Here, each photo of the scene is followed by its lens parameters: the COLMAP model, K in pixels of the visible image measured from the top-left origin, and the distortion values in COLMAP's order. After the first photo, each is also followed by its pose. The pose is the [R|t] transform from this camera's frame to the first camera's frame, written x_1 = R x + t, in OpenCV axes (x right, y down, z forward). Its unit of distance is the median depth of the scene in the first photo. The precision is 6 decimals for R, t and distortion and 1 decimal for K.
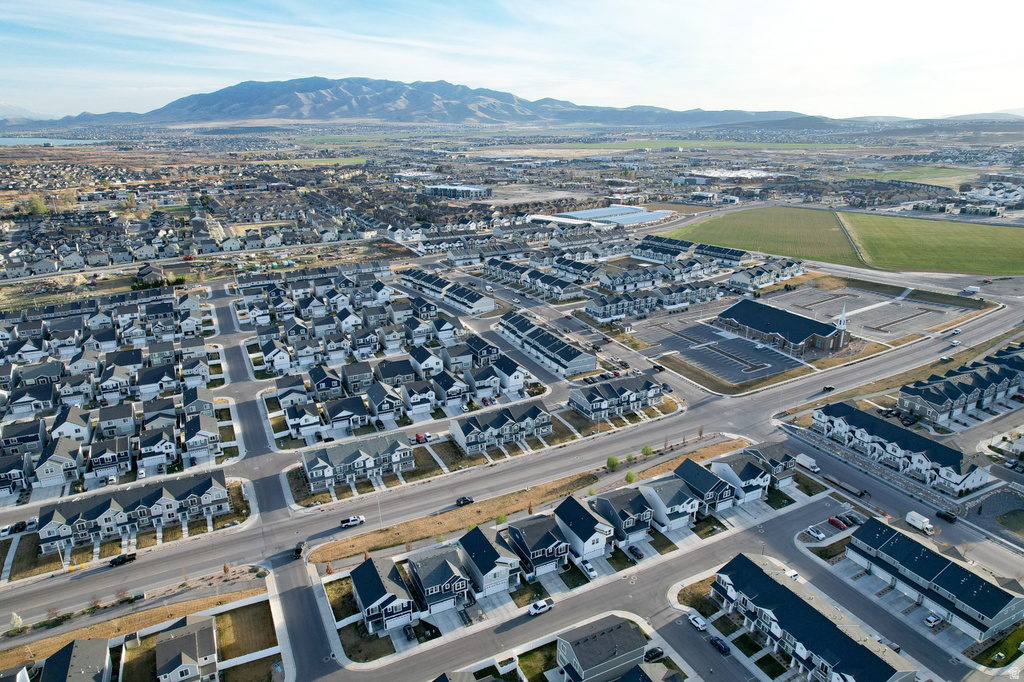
lens RADIAL K [[651.9, 0, 514.0], [0, 651.9, 340.5], [0, 0, 1]] dist [-0.075027, 0.066529]
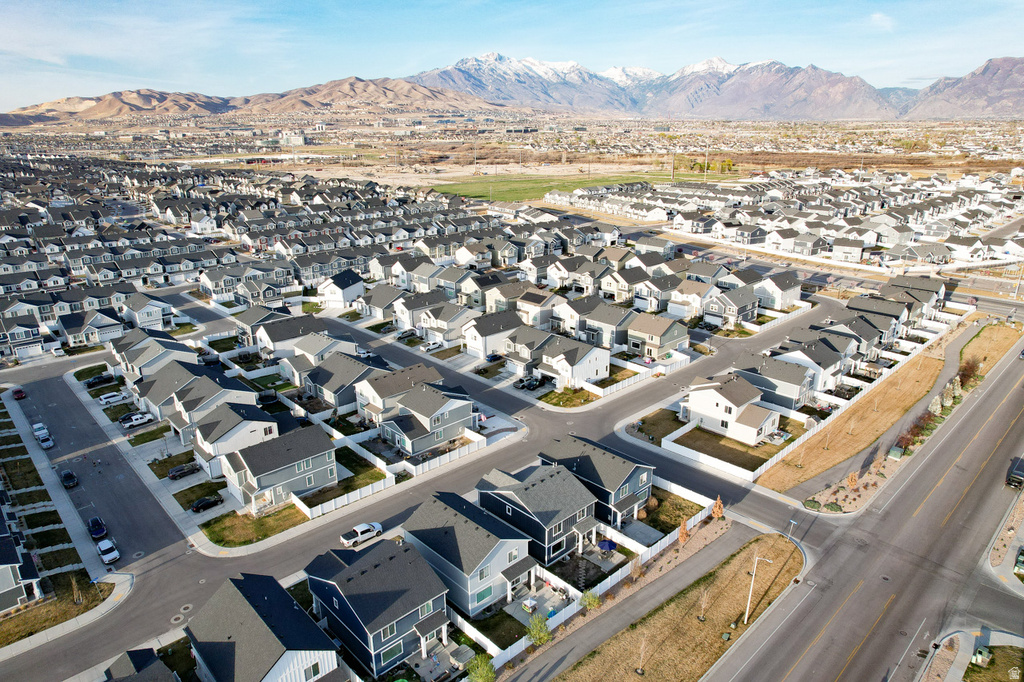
lens RADIAL K [[651.9, 0, 512.8], [0, 651.9, 341.7], [0, 0, 1]] dist [-0.075027, 0.066529]
pose [[-0.956854, 0.099035, -0.273171, 0.032659], [-0.084051, 0.805597, 0.586472, -0.072699], [0.278147, 0.584128, -0.762515, 0.819093]]
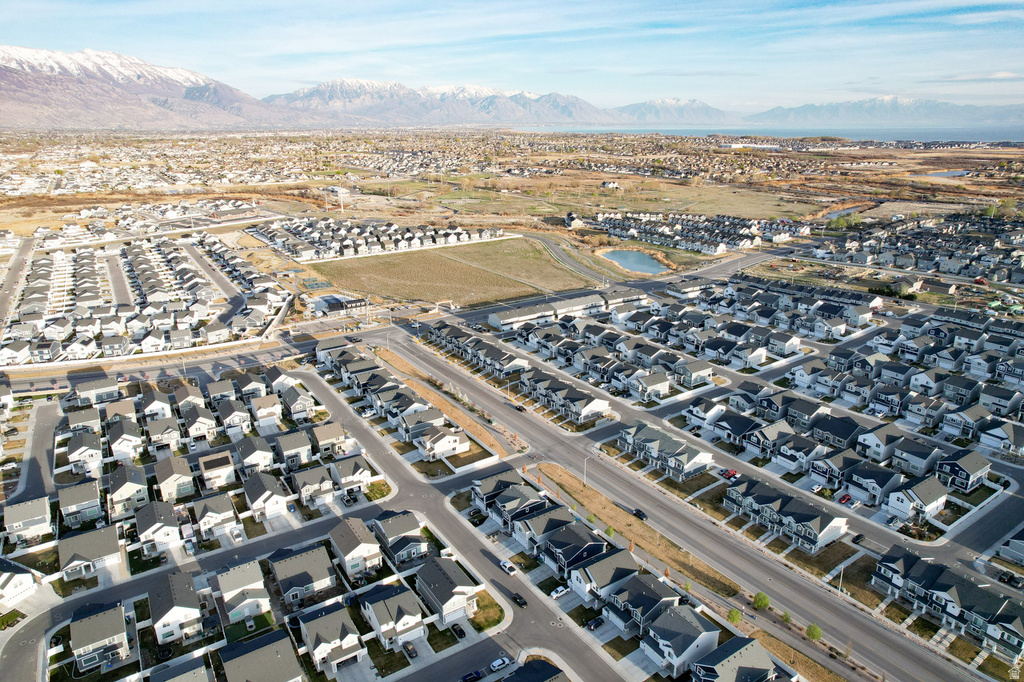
lens RADIAL K [[651.9, 0, 513.4], [0, 651.9, 335.8], [0, 0, 1]] dist [-0.075027, 0.066529]
pose [[0.113339, 0.312321, -0.943191, 0.616974], [-0.306678, 0.913951, 0.265786, -0.185519], [0.945041, 0.259132, 0.199368, 0.376208]]
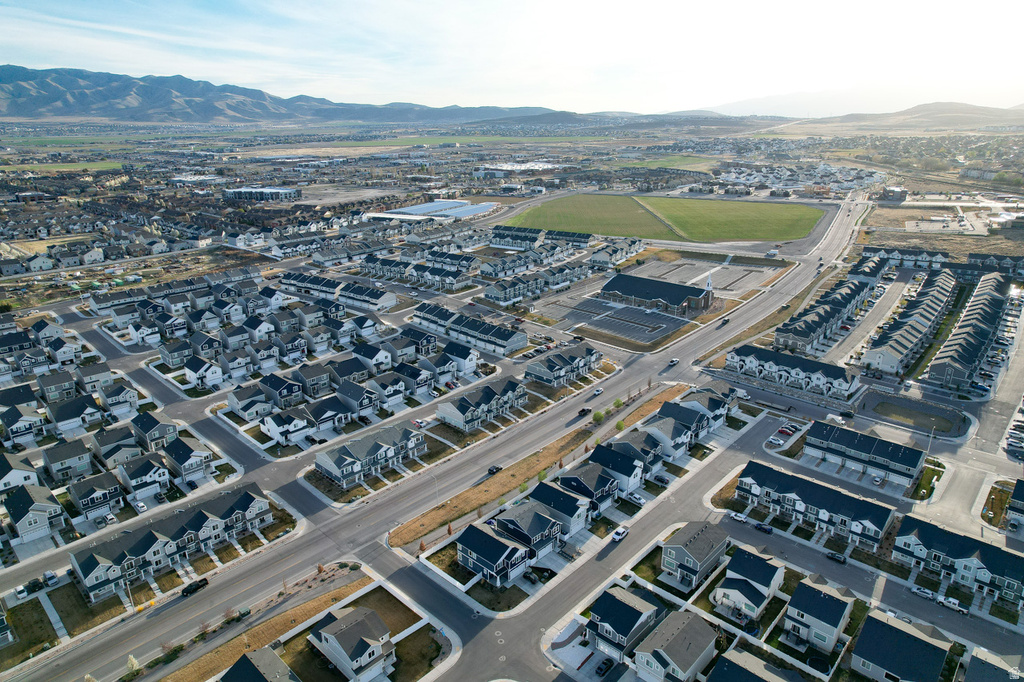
lens RADIAL K [[651.9, 0, 515.5], [0, 651.9, 337.4], [0, 0, 1]] dist [-0.075027, 0.066529]
pose [[0.937410, -0.111229, 0.329987, -0.281939], [0.111237, 0.993614, 0.018925, 0.008044], [-0.329984, 0.018966, 0.943796, -0.032833]]
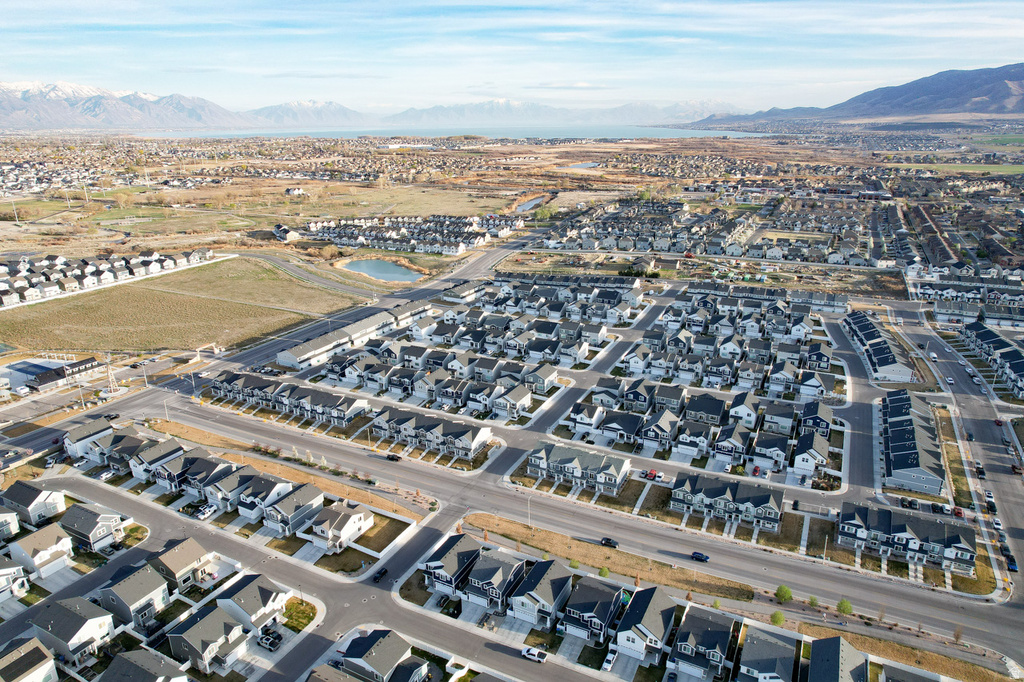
lens RADIAL K [[651.9, 0, 511.6], [0, 651.9, 339.2], [0, 0, 1]] dist [-0.075027, 0.066529]
pose [[0.591053, 0.255401, -0.765132, 0.390603], [-0.250029, 0.959840, 0.127251, -0.109910], [0.766904, 0.116093, 0.631174, 0.155423]]
